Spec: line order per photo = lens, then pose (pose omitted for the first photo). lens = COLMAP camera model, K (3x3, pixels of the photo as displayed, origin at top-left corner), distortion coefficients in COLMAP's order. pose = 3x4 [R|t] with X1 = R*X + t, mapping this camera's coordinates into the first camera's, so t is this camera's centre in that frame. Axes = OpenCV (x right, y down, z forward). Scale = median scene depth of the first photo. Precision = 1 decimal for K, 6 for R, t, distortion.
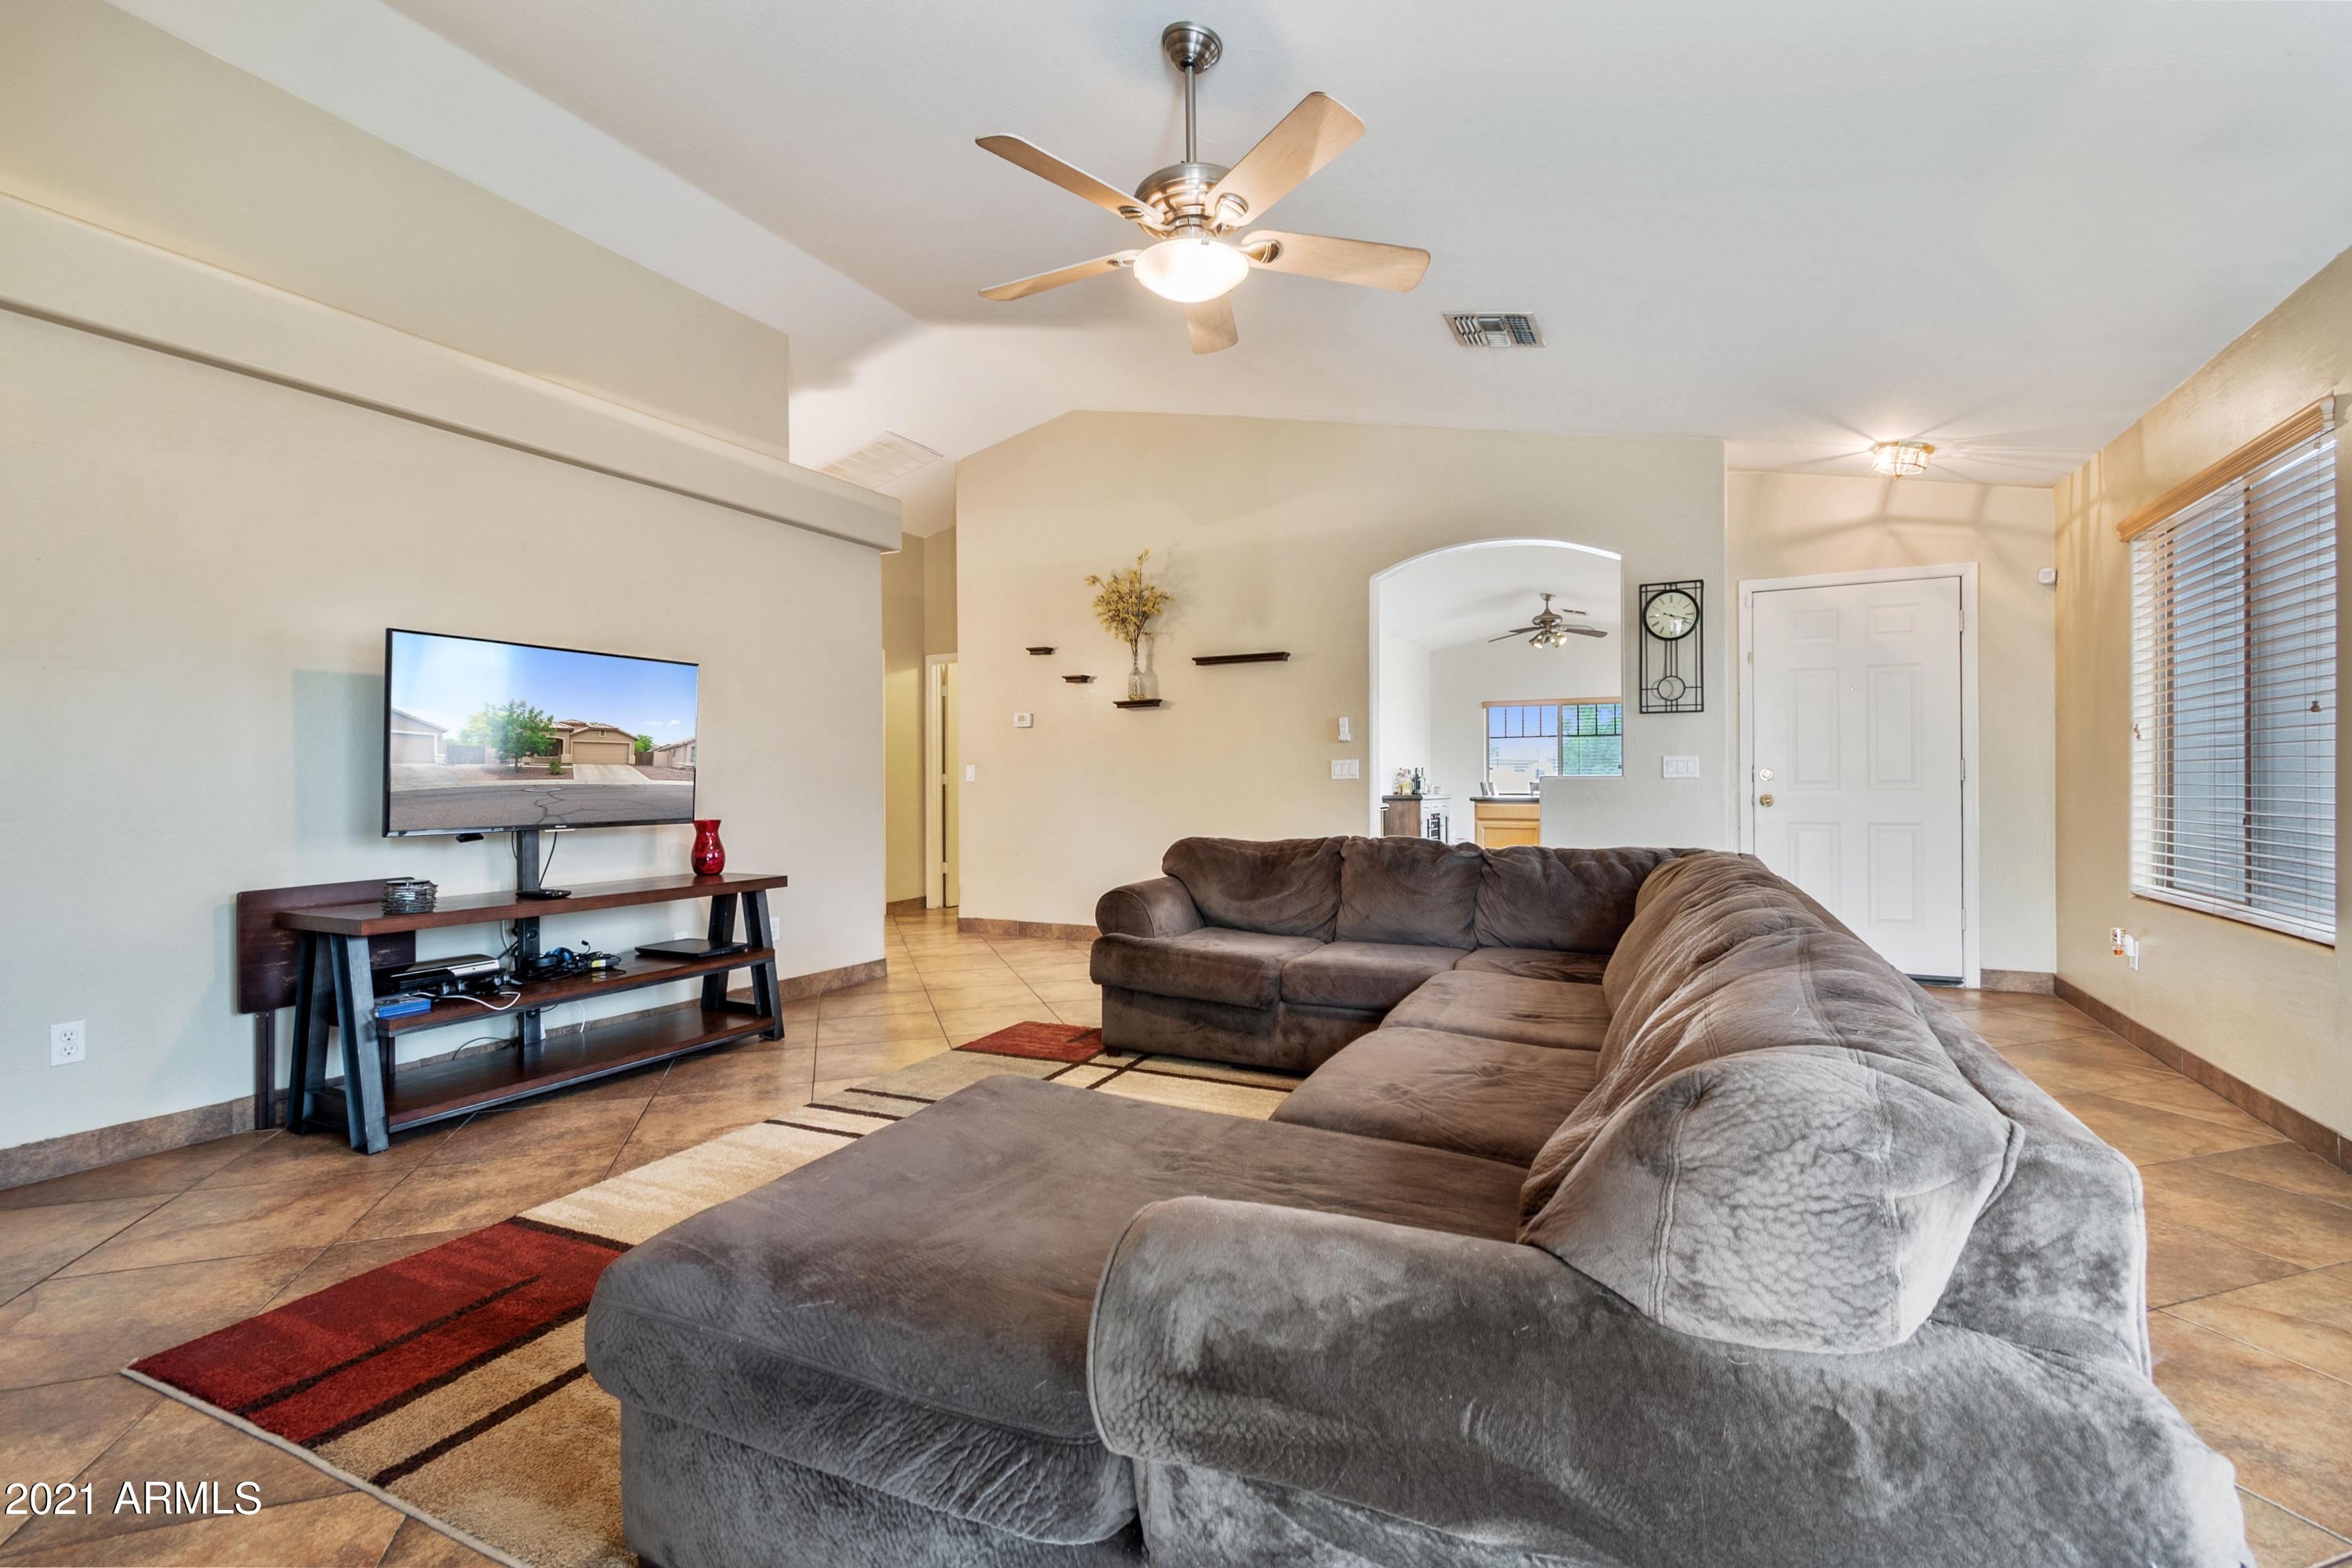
lens RADIAL K [[1048.4, 0, 1176.0], [0, 1048.4, 784.0], [0, 0, 1]] dist [0.000768, -0.000384]
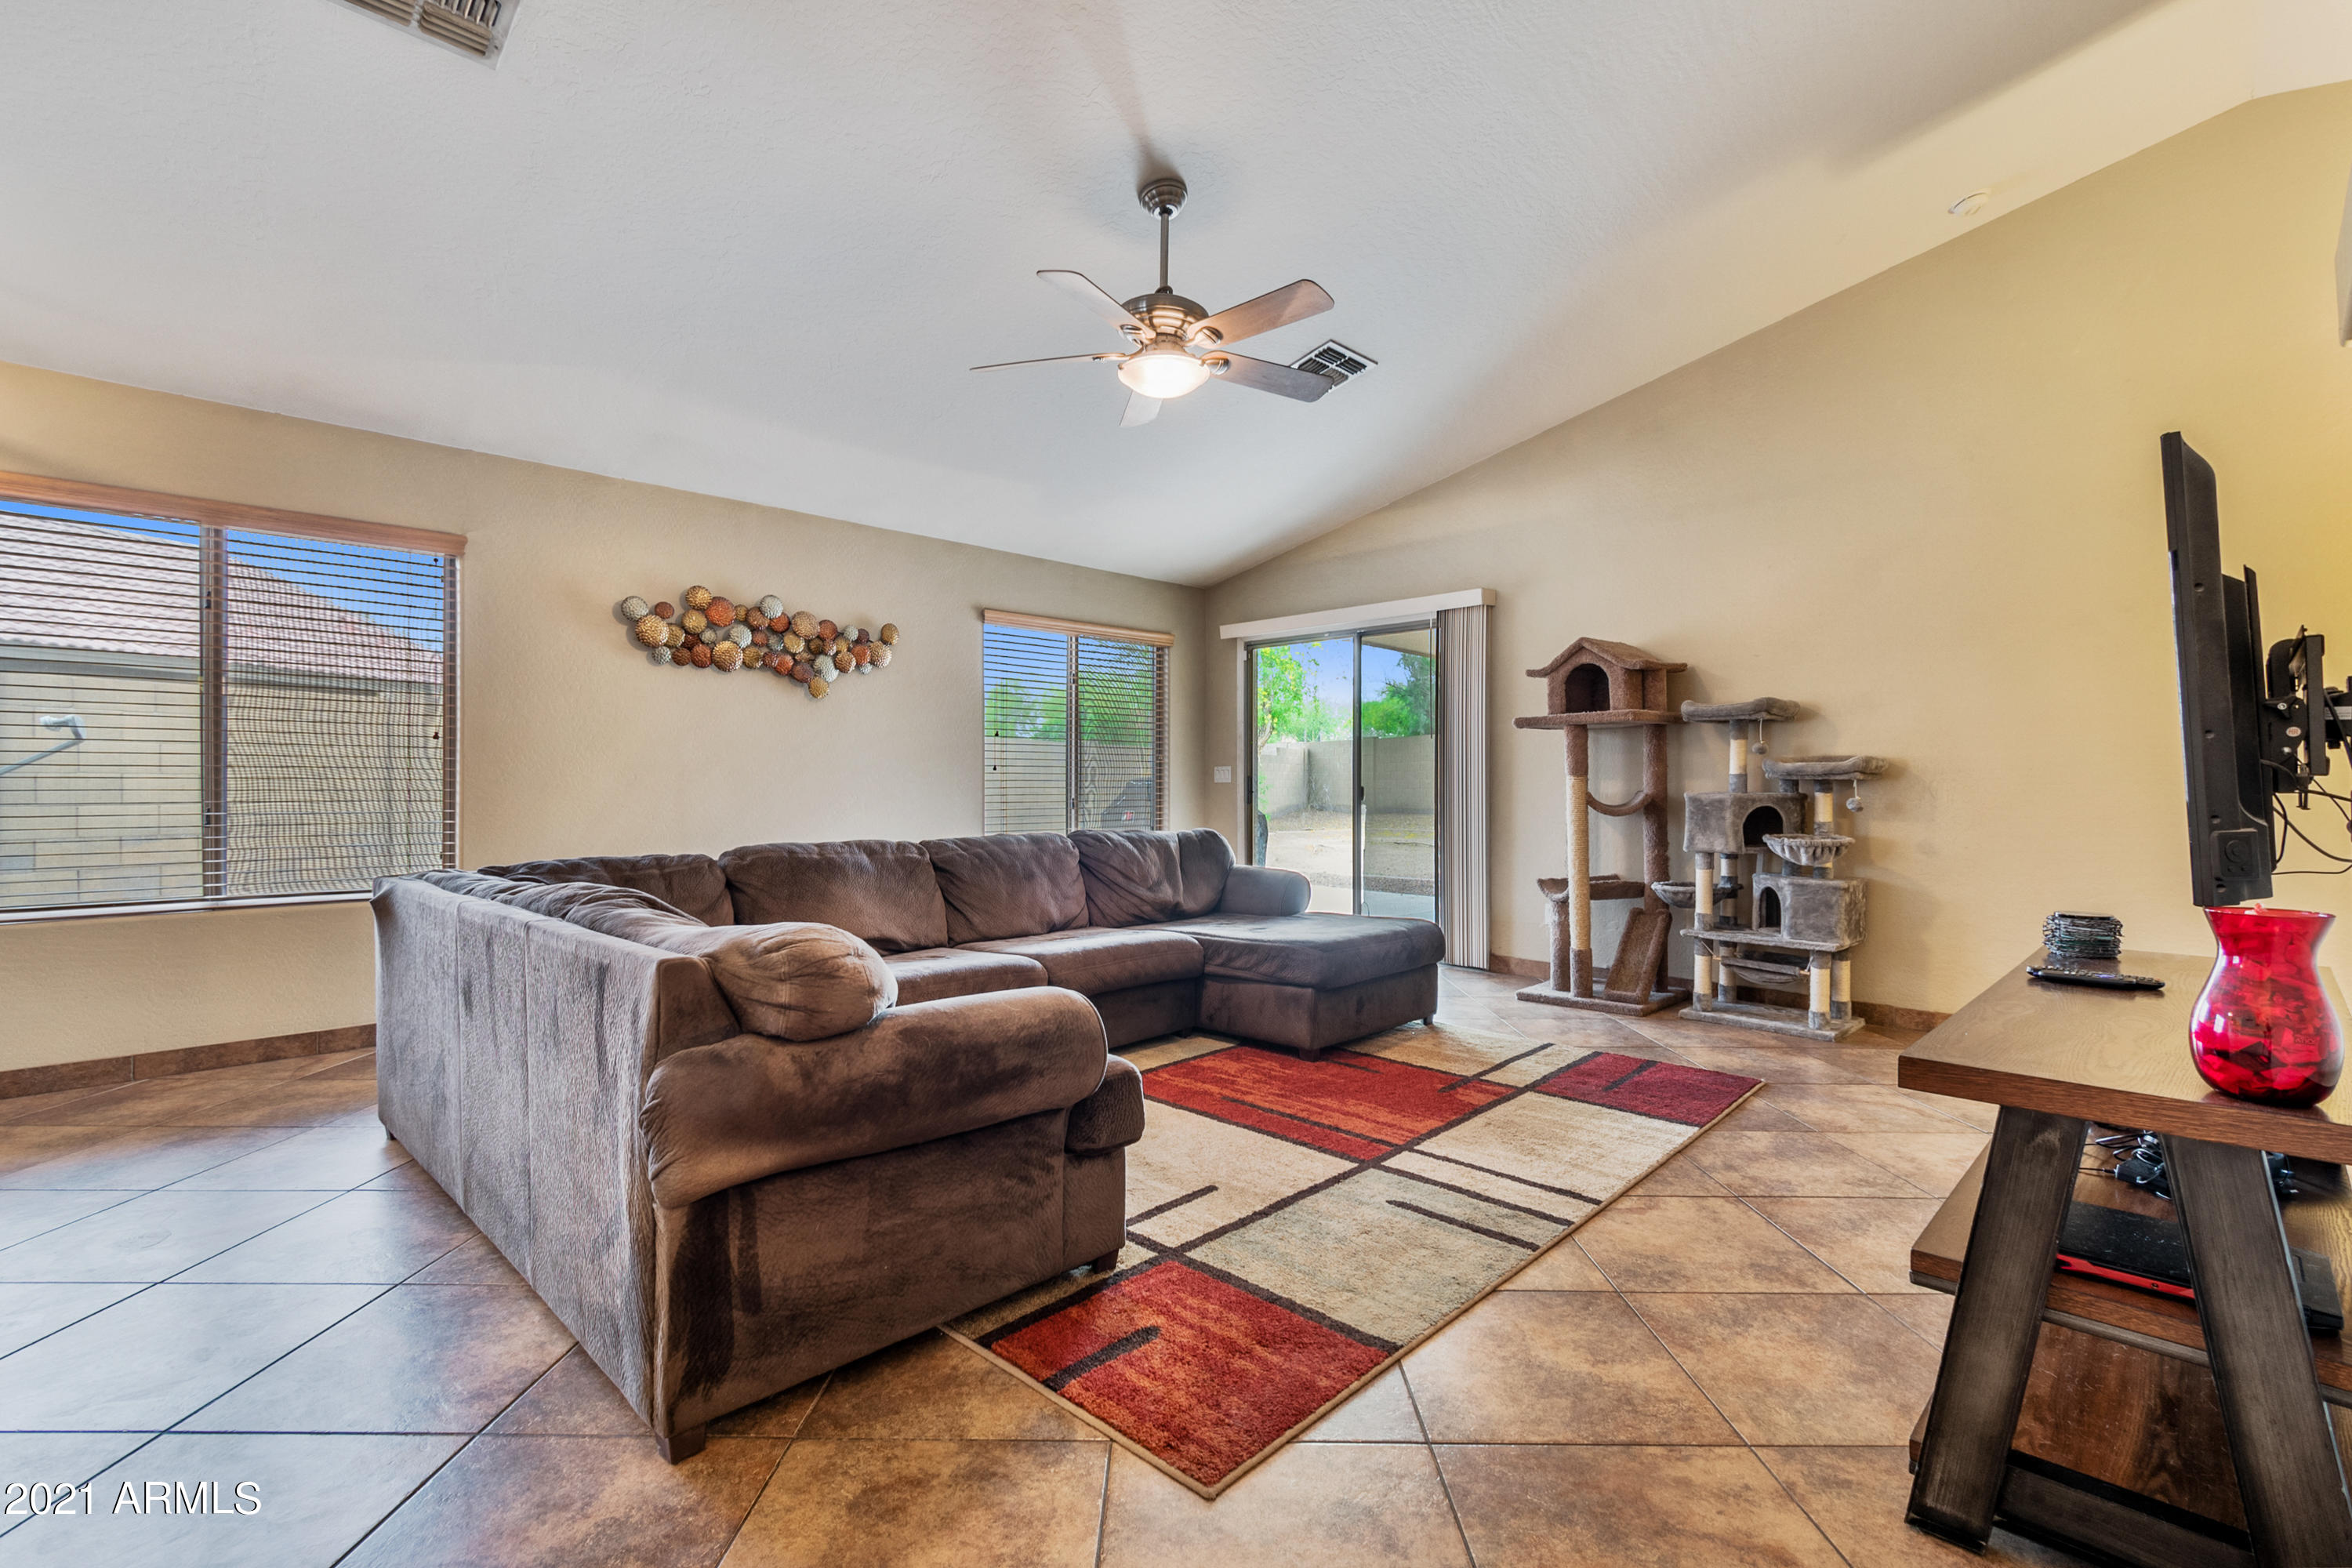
lens RADIAL K [[1048.4, 0, 1176.0], [0, 1048.4, 784.0], [0, 0, 1]] dist [0.000768, -0.000384]
pose [[-0.945784, 0.003618, 0.324776, -0.256030], [0.003053, 0.999993, -0.002250, -0.001775], [-0.324781, -0.001137, -0.945788, 1.383350]]
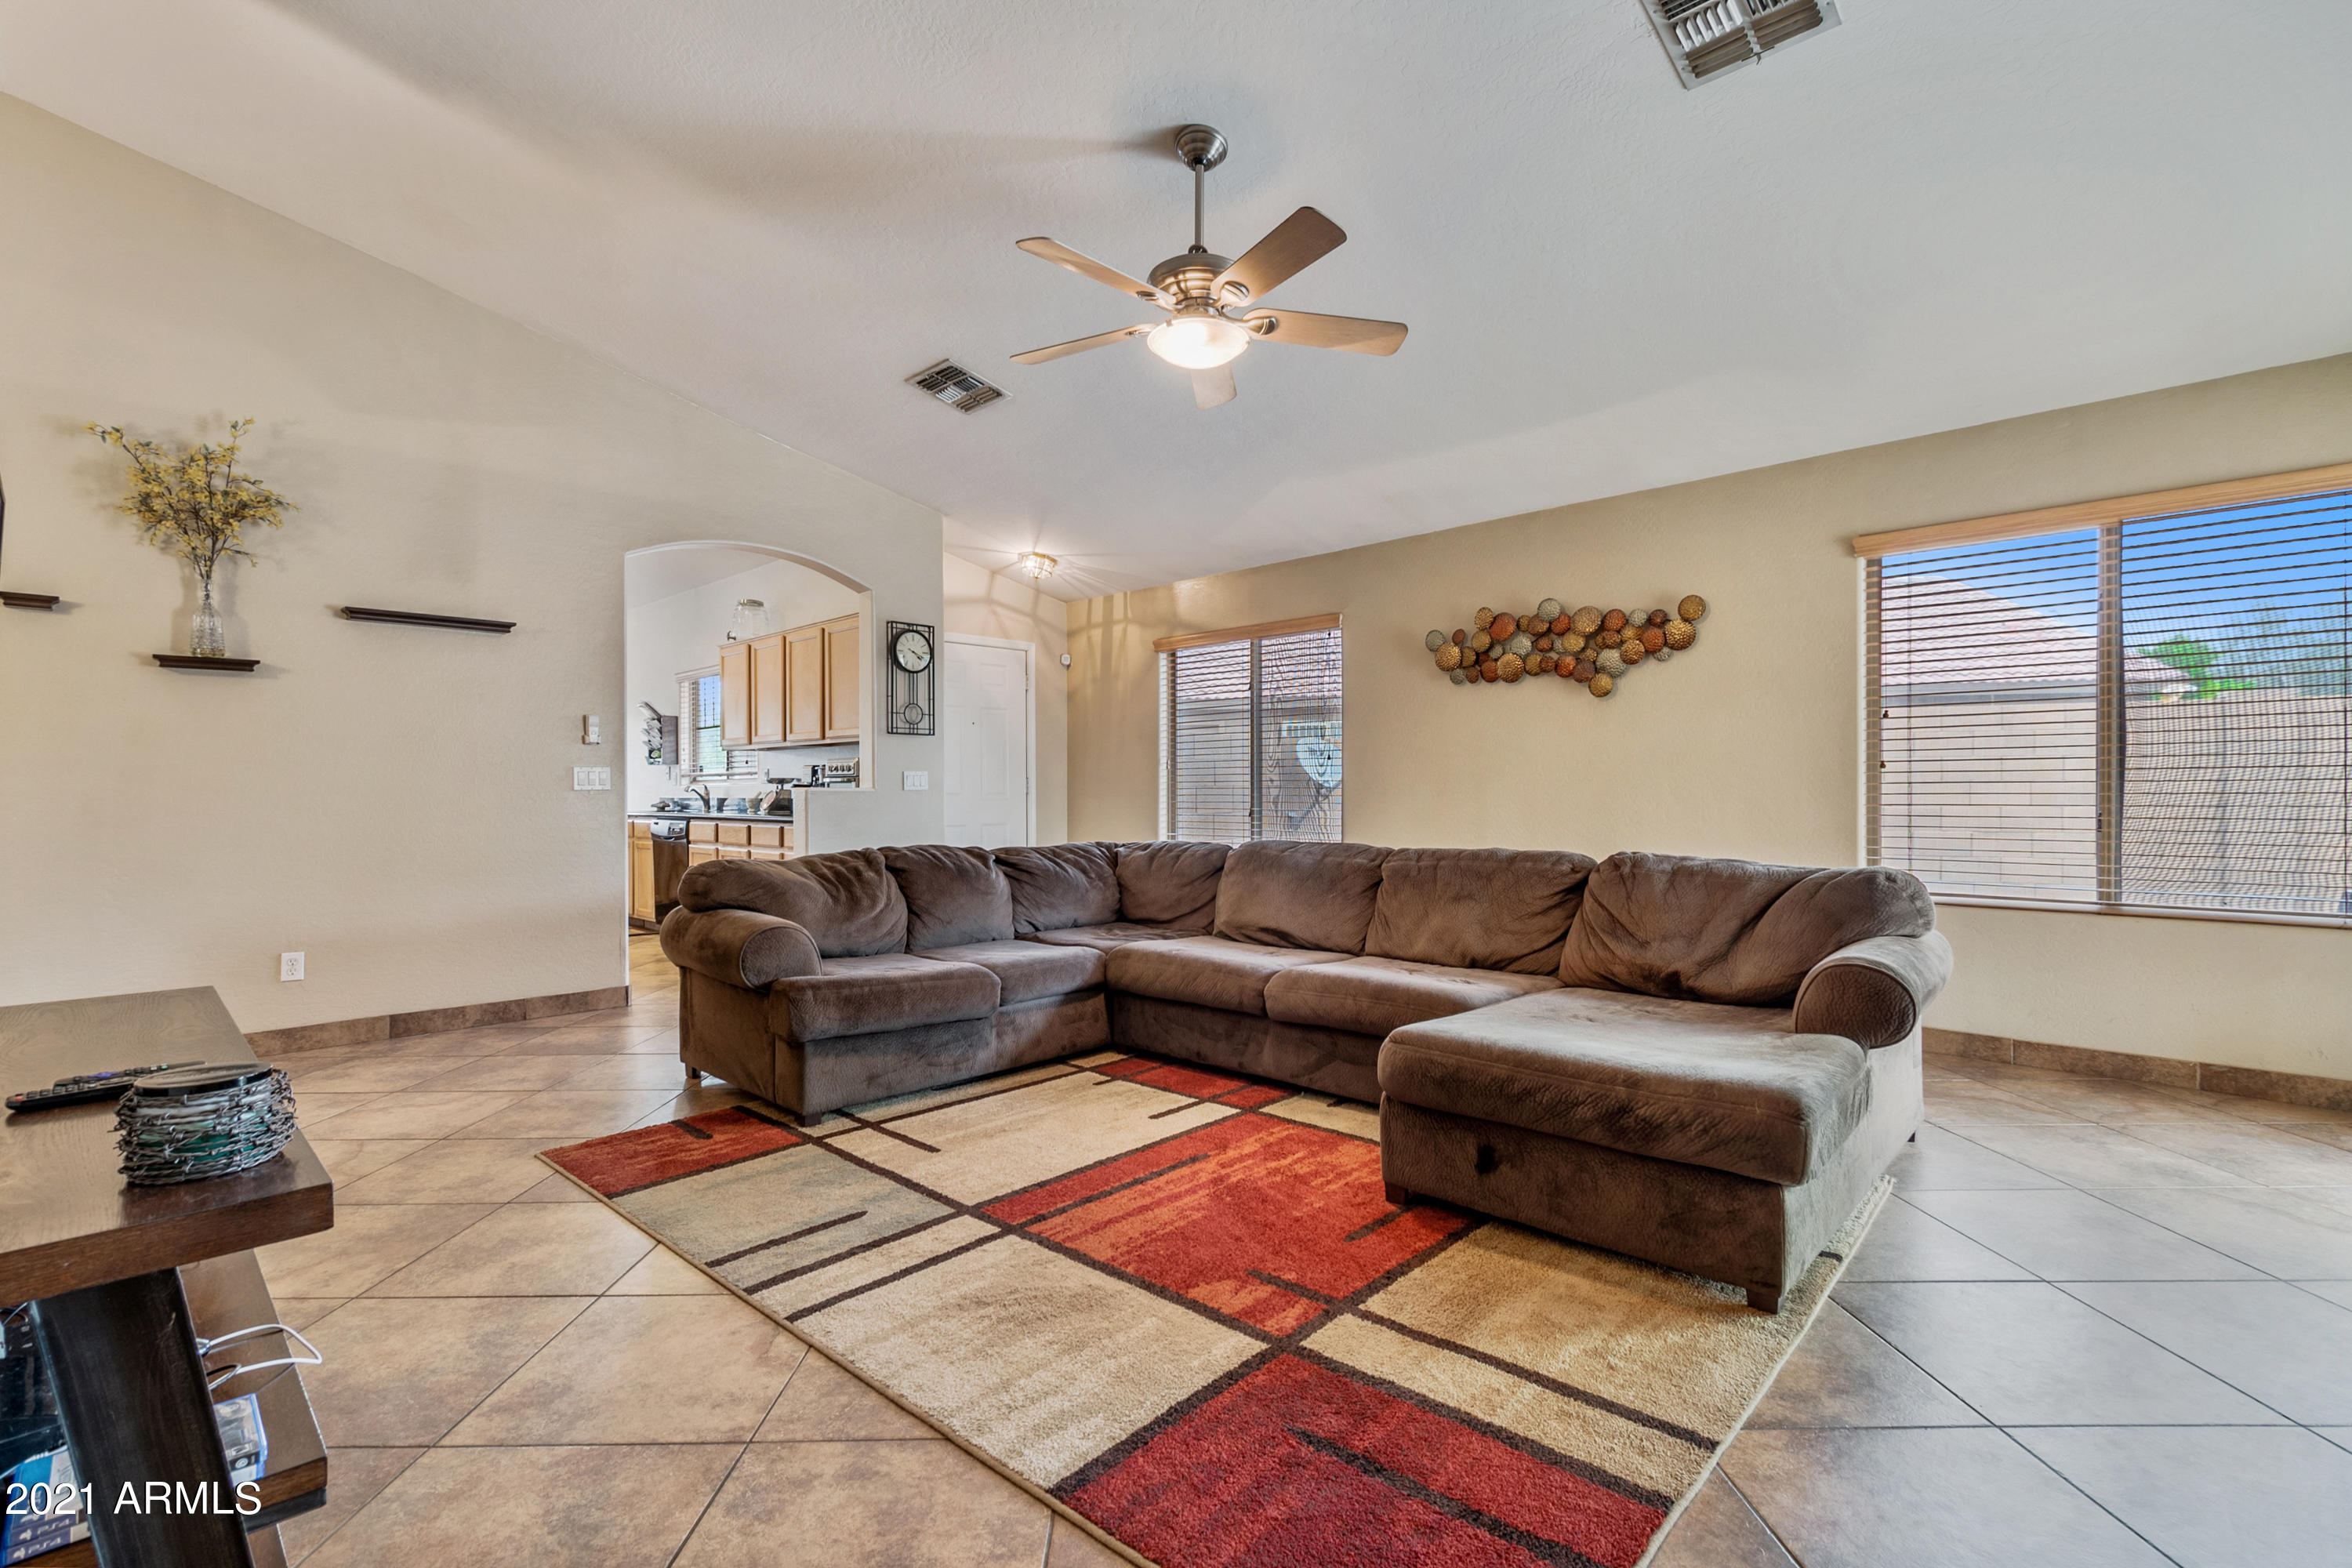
lens RADIAL K [[1060.9, 0, 1194.0], [0, 1060.9, 785.1], [0, 0, 1]] dist [0.003684, 0.000182]
pose [[0.295767, 0.008027, 0.955226, -0.696247], [0.001306, 0.999960, -0.008808, -0.000280], [-0.955259, 0.003852, 0.295745, 0.419879]]
